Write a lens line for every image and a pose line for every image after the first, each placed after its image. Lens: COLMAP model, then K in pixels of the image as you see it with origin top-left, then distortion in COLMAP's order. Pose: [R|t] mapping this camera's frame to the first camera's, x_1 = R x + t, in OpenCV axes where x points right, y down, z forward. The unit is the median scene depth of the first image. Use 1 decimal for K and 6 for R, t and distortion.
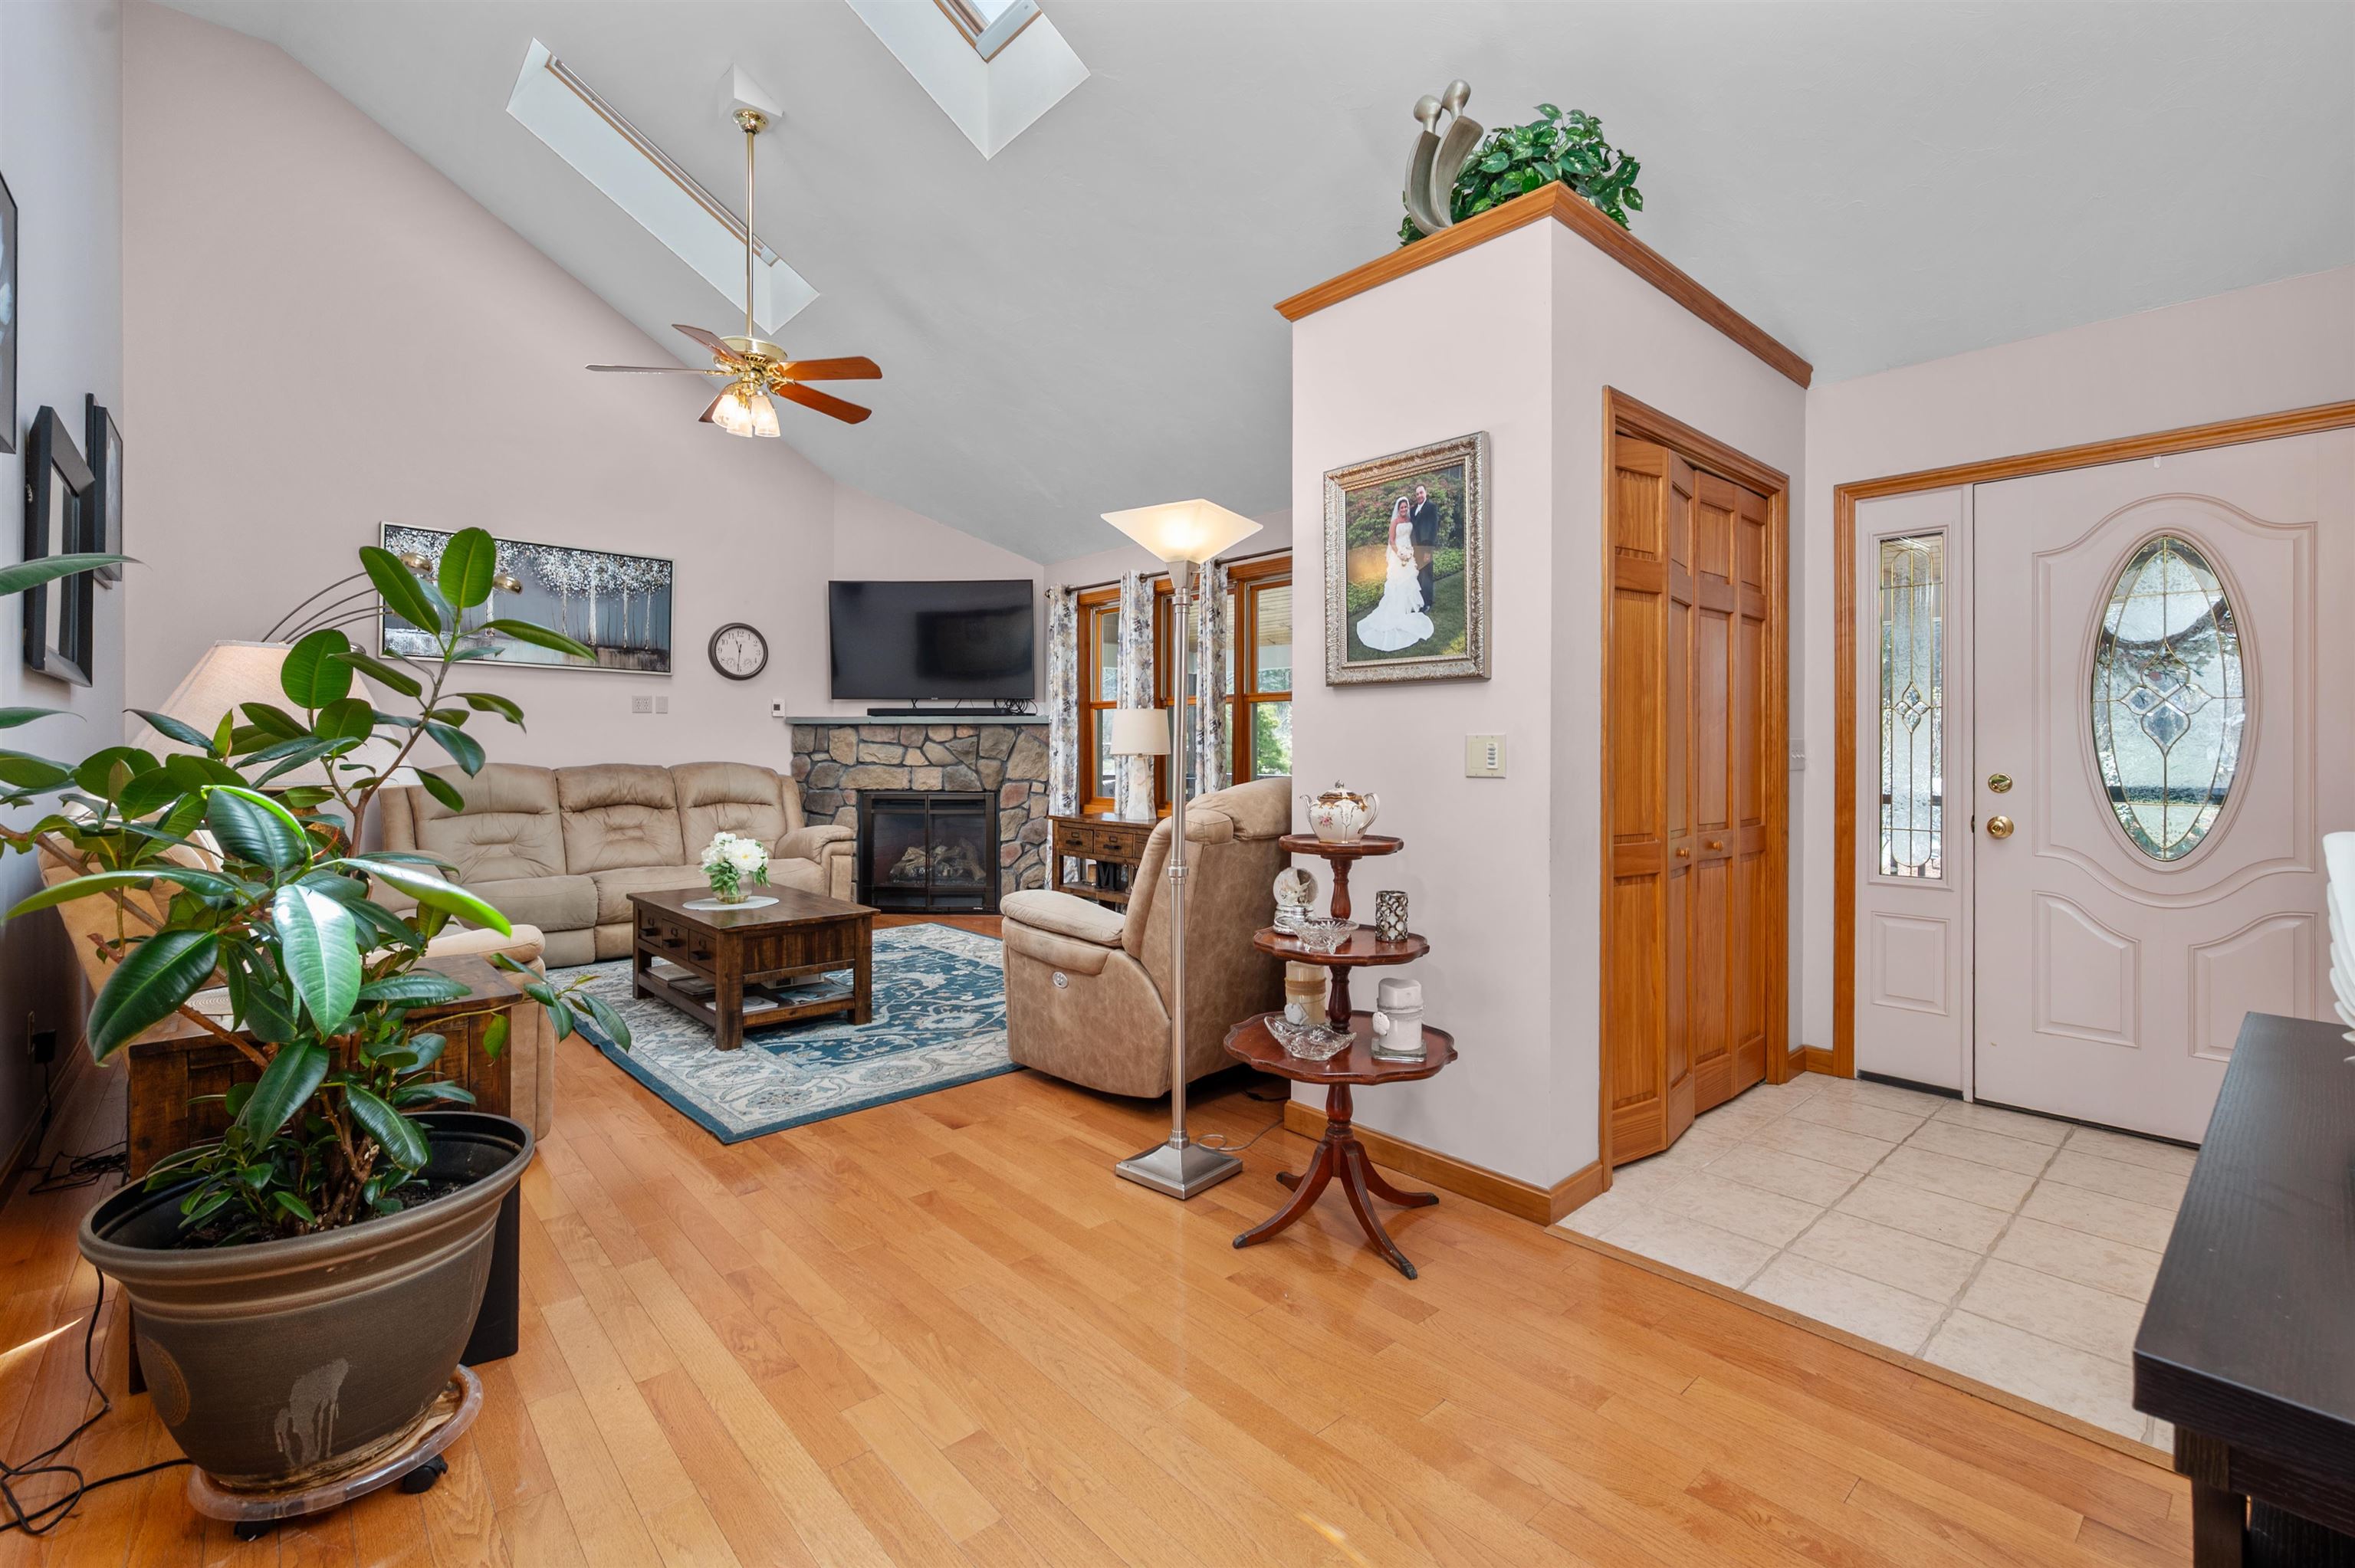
lens RADIAL K [[1011.9, 0, 1165.2], [0, 1011.9, 752.0], [0, 0, 1]] dist [0.005466, -0.000049]
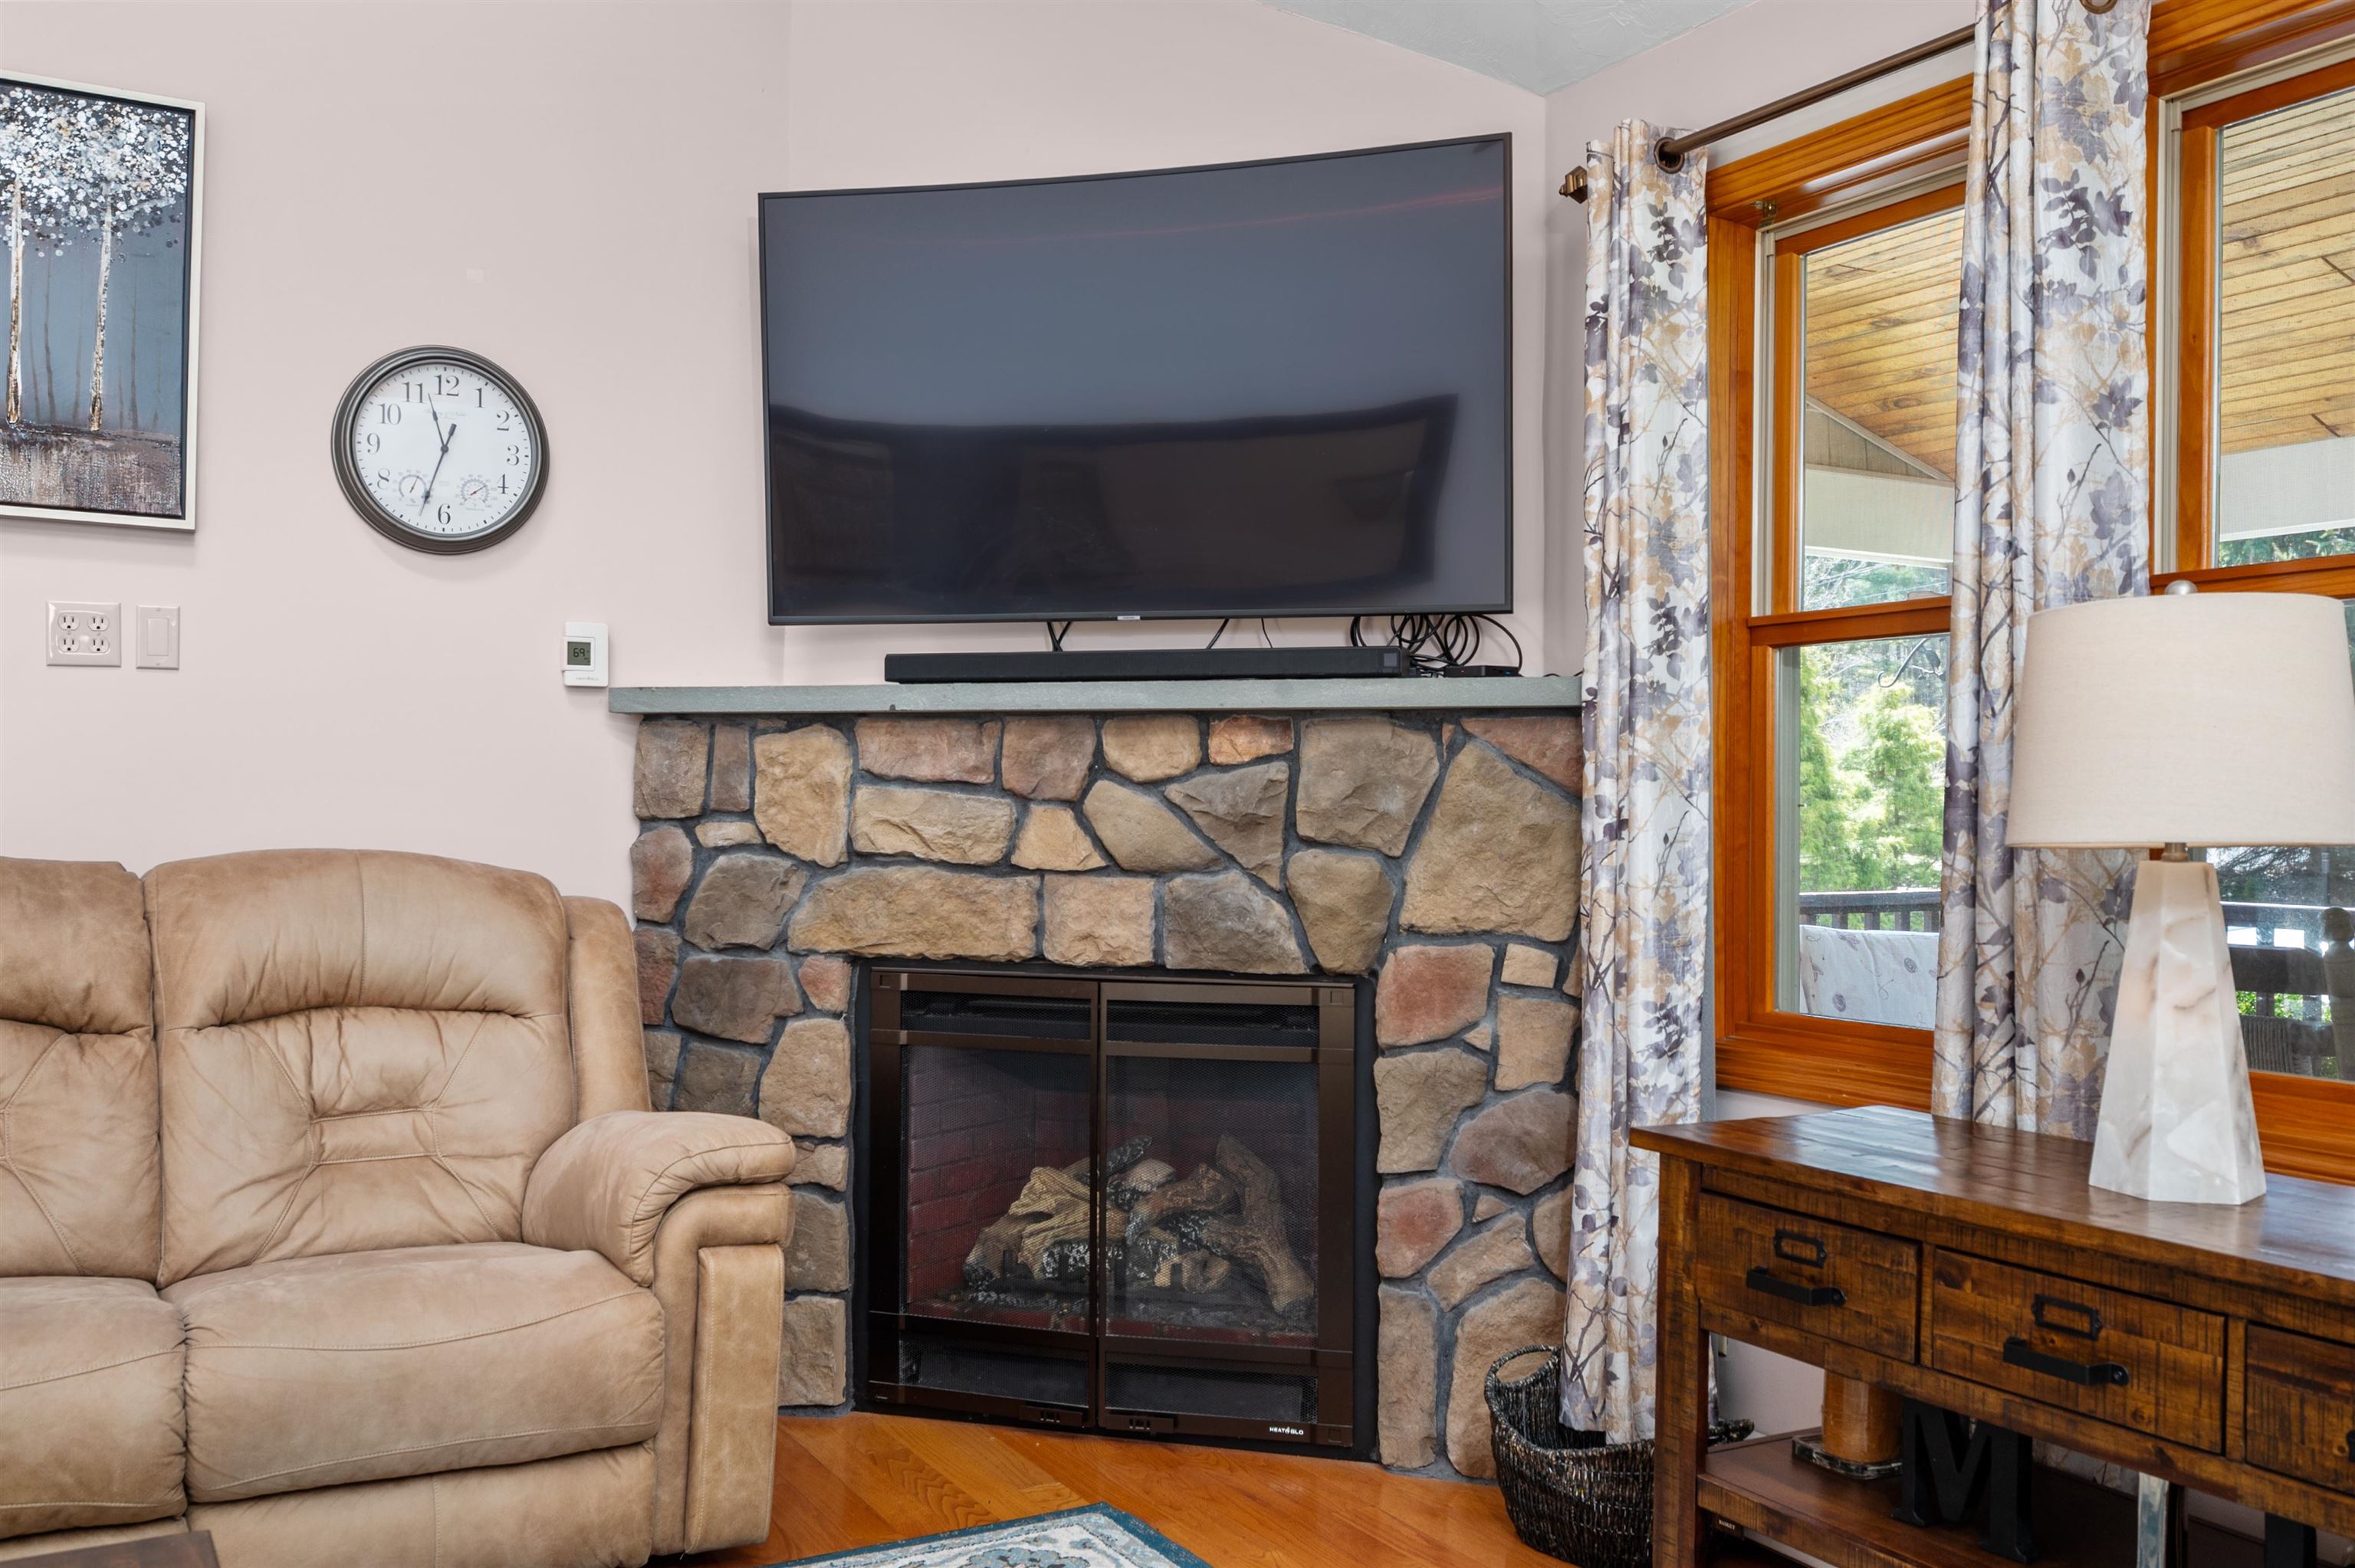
lens RADIAL K [[2050.4, 0, 1162.9], [0, 2050.4, 791.8], [0, 0, 1]] dist [0.011649, -0.032288]
pose [[0.973114, 0.005888, -0.230248, -0.106677], [-0.008017, 0.999933, -0.008312, -0.002877], [0.230183, 0.009935, 0.973097, 0.534940]]
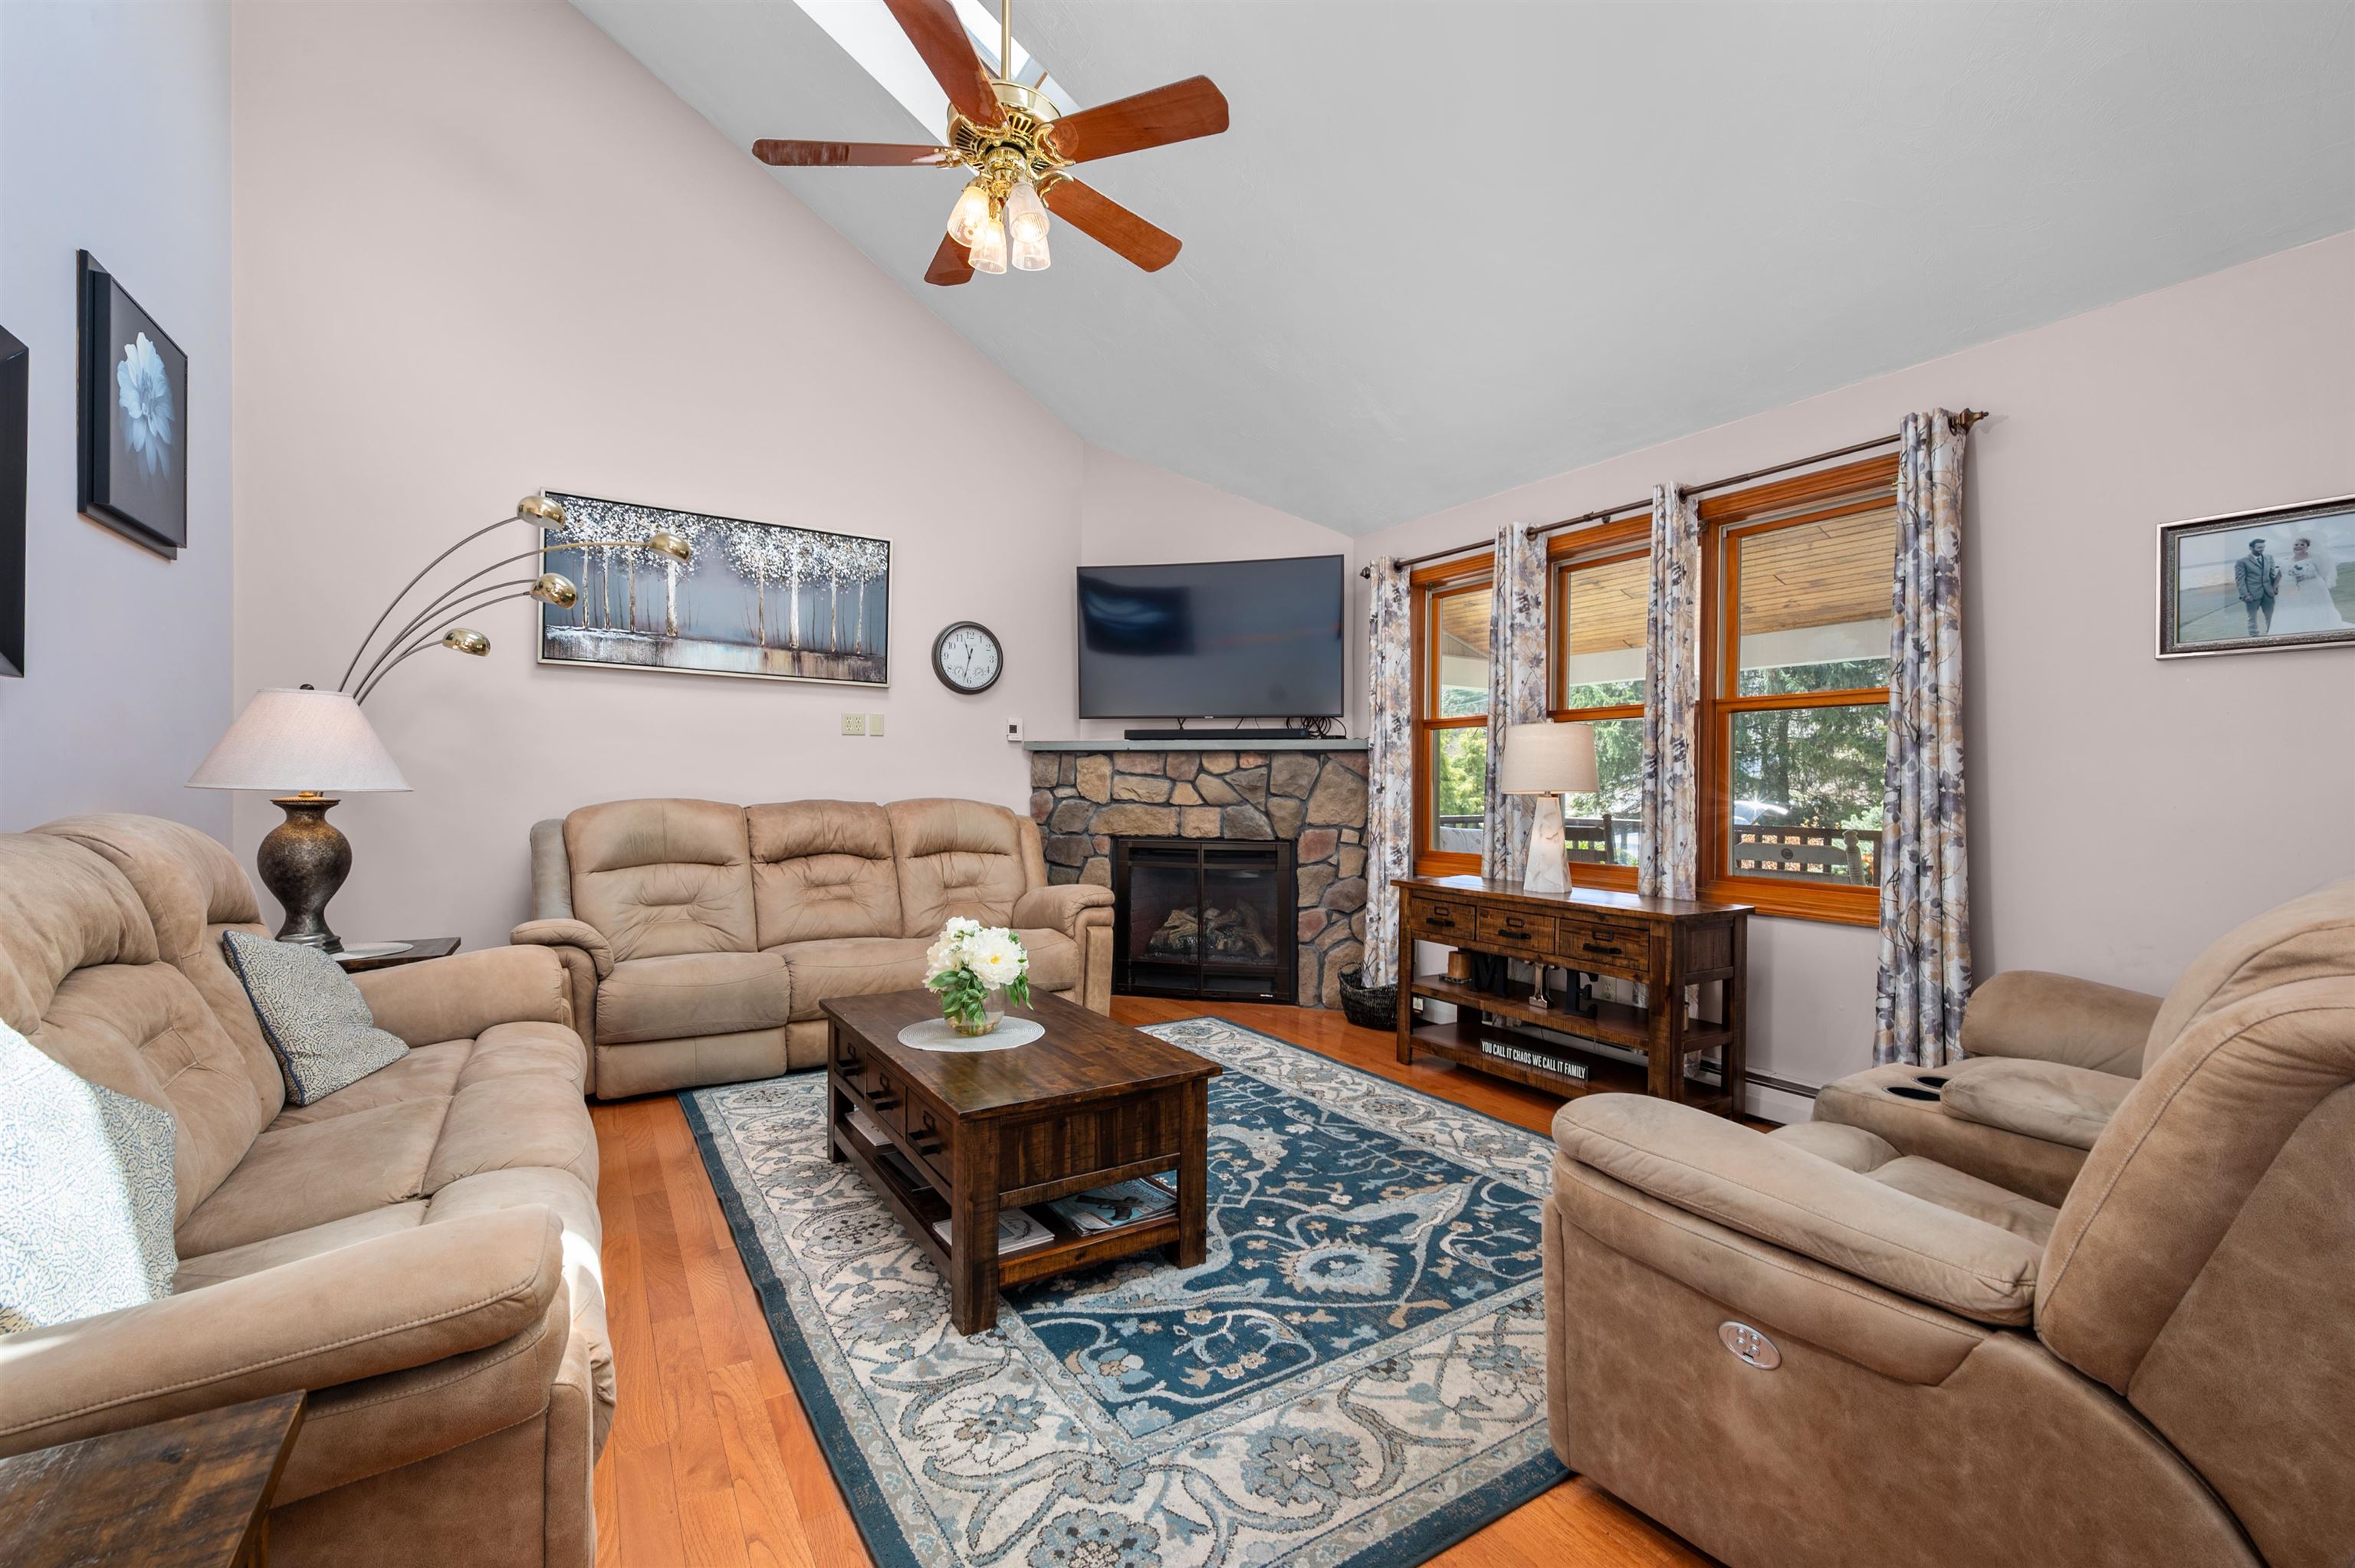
lens RADIAL K [[1011.9, 0, 1168.7], [0, 1011.9, 788.1], [0, 0, 1]] dist [0.005466, -0.000049]
pose [[0.982604, 0.006700, -0.185592, -0.129823], [-0.006595, 0.999978, 0.001184, 0.000043], [0.185596, 0.000060, 0.982626, 0.274864]]
